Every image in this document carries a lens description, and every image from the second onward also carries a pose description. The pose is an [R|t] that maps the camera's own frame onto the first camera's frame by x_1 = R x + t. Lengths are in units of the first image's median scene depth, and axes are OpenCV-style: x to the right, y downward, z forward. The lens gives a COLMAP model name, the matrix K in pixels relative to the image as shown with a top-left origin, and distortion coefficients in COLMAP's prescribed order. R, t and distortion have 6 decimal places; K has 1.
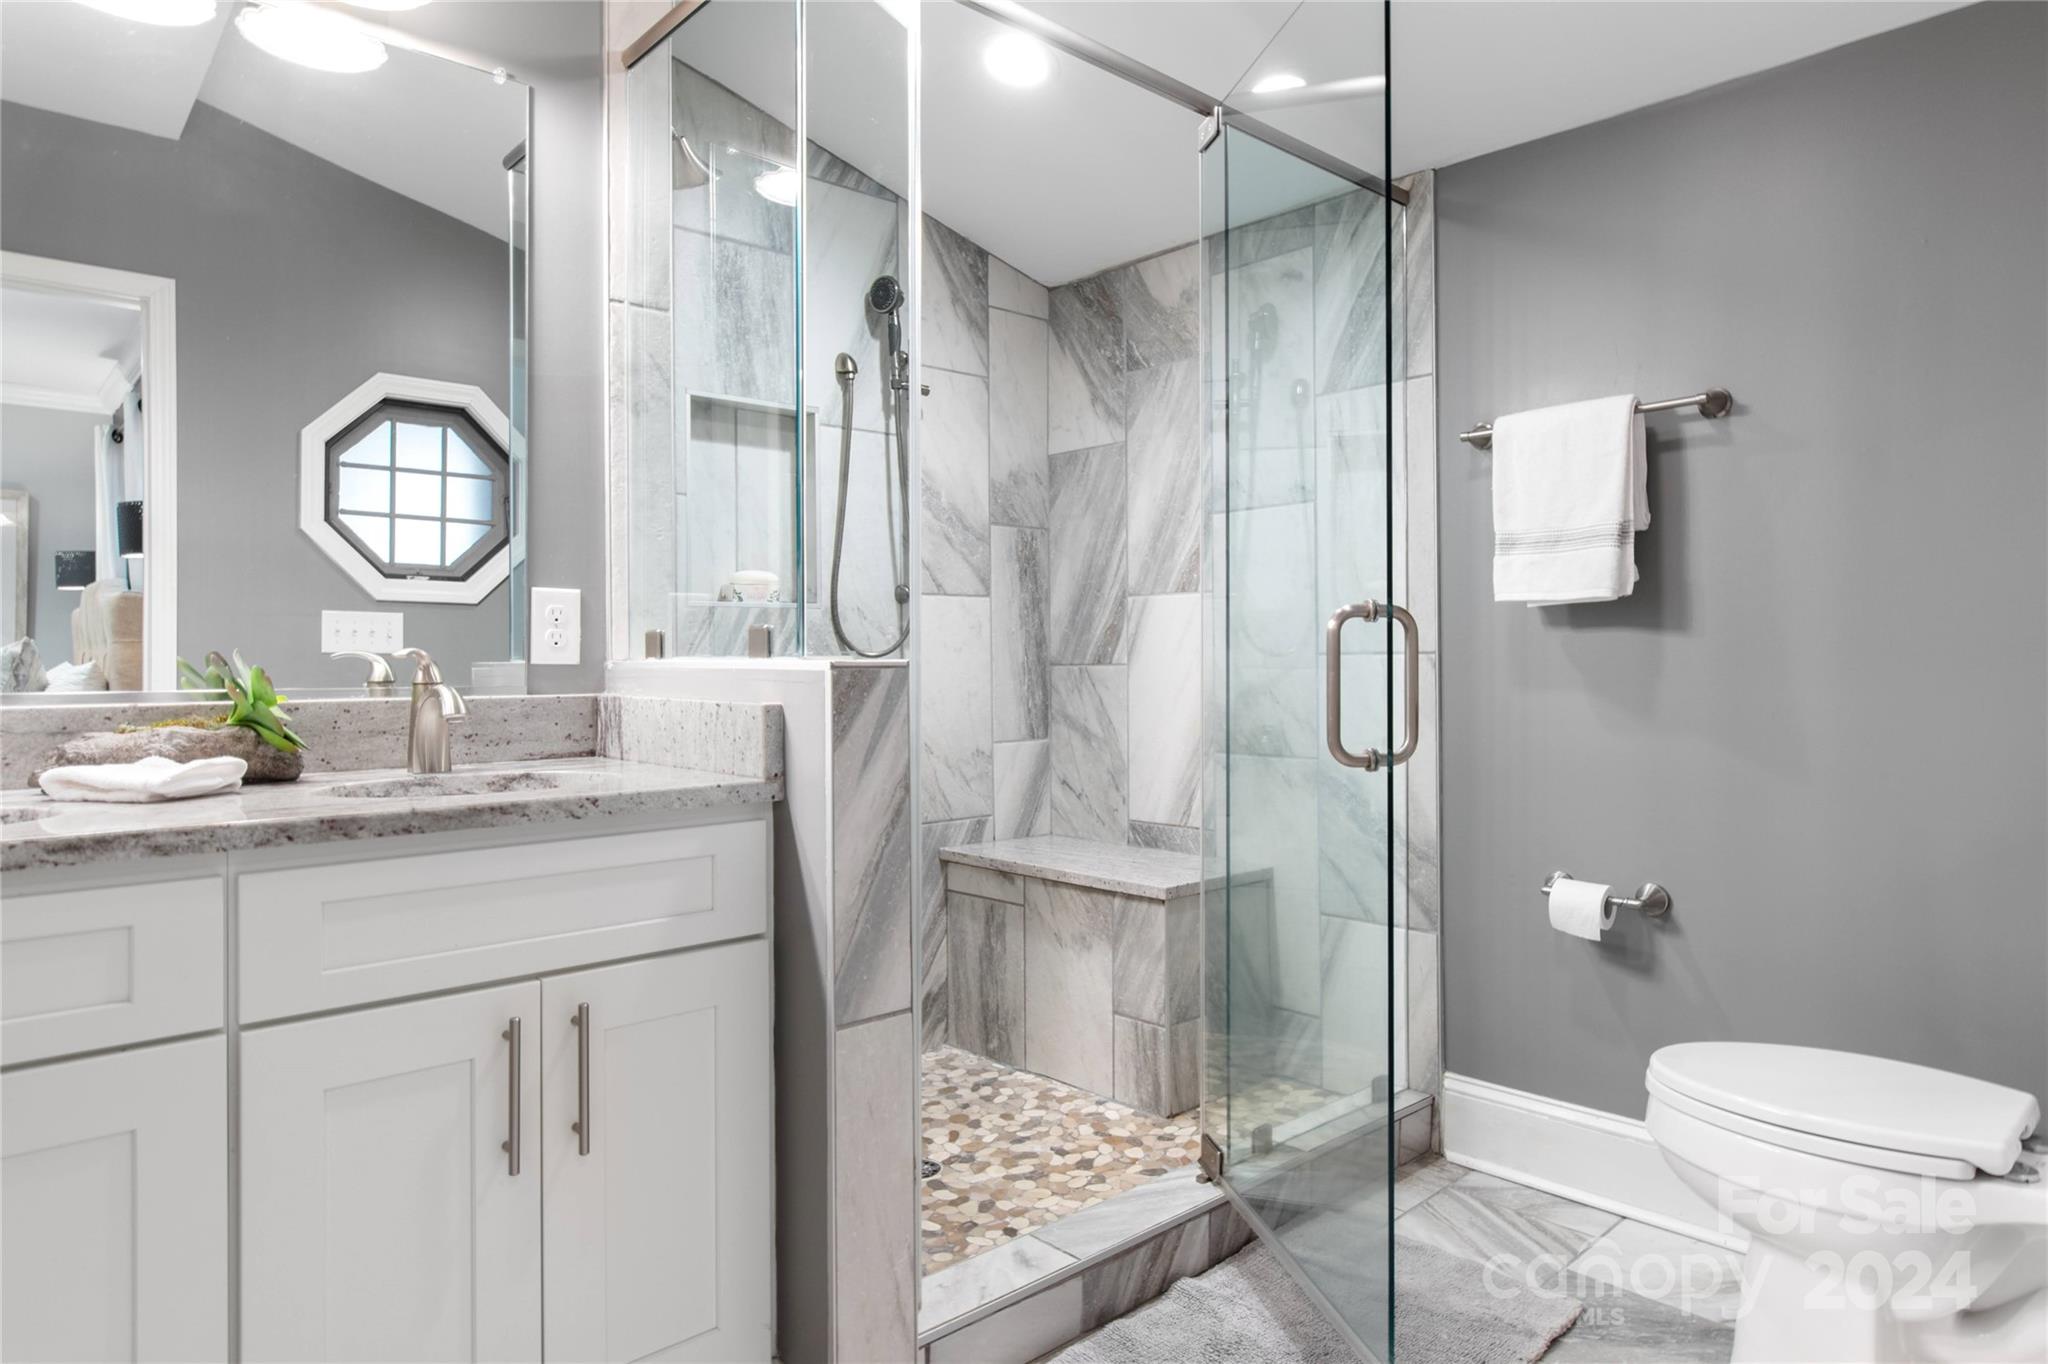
lens RADIAL K [[1205.5, 0, 1023.3], [0, 1205.5, 669.0], [0, 0, 1]] dist [-0.005264, -0.000242]
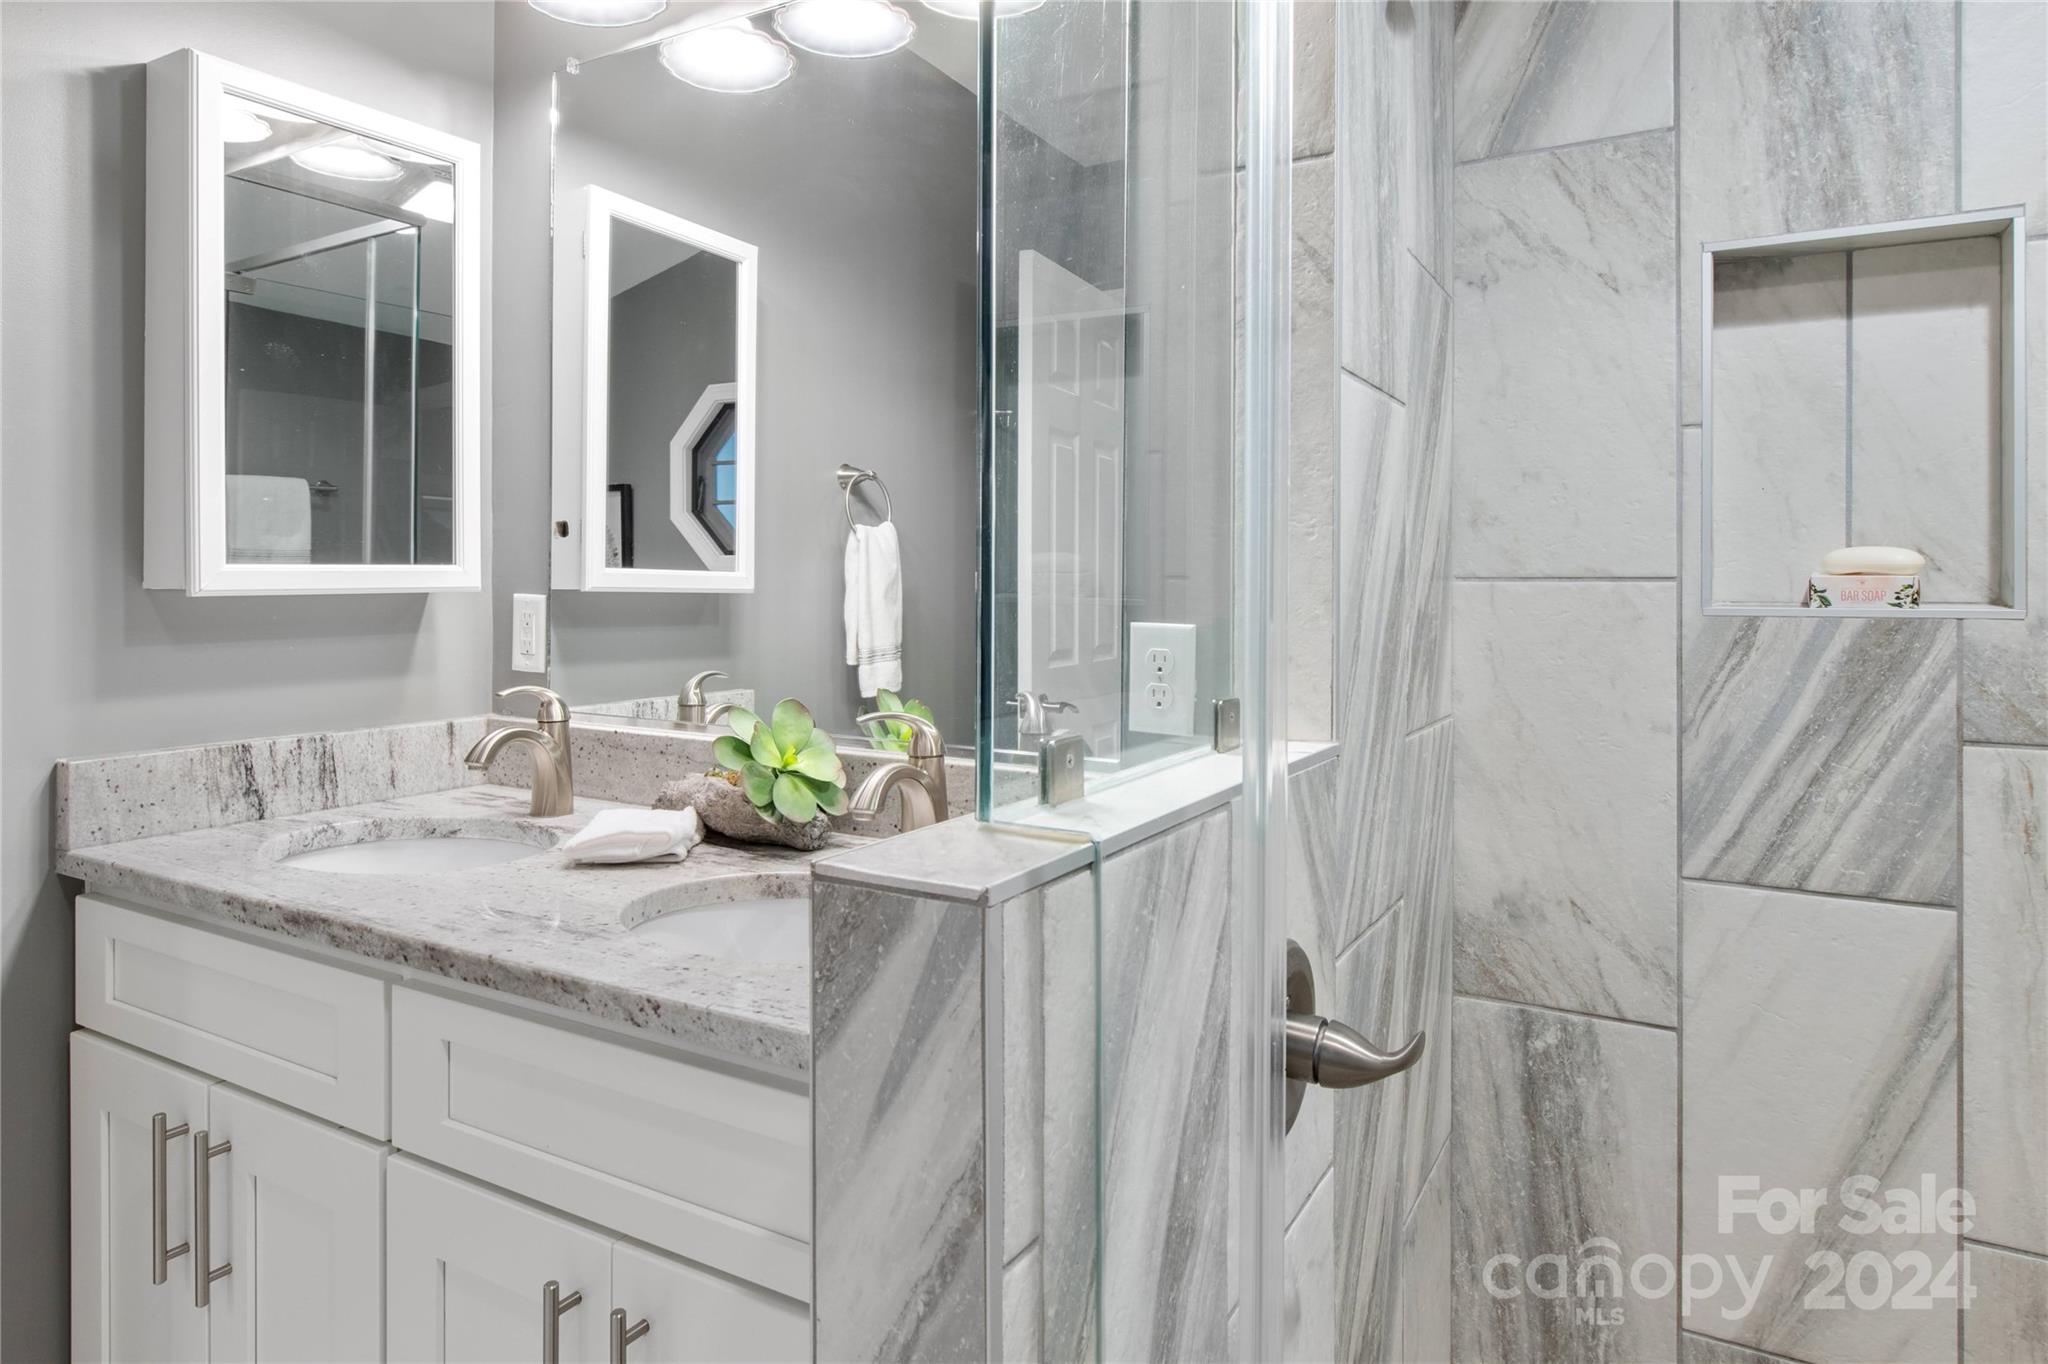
lens RADIAL K [[1205.5, 0, 1046.5], [0, 1205.5, 589.2], [0, 0, 1]] dist [-0.005264, -0.000242]
pose [[0.328712, 0.010139, -0.944376, 0.291750], [-0.016072, 0.999858, 0.005141, -0.109795], [0.944293, 0.013488, 0.328828, 0.887266]]
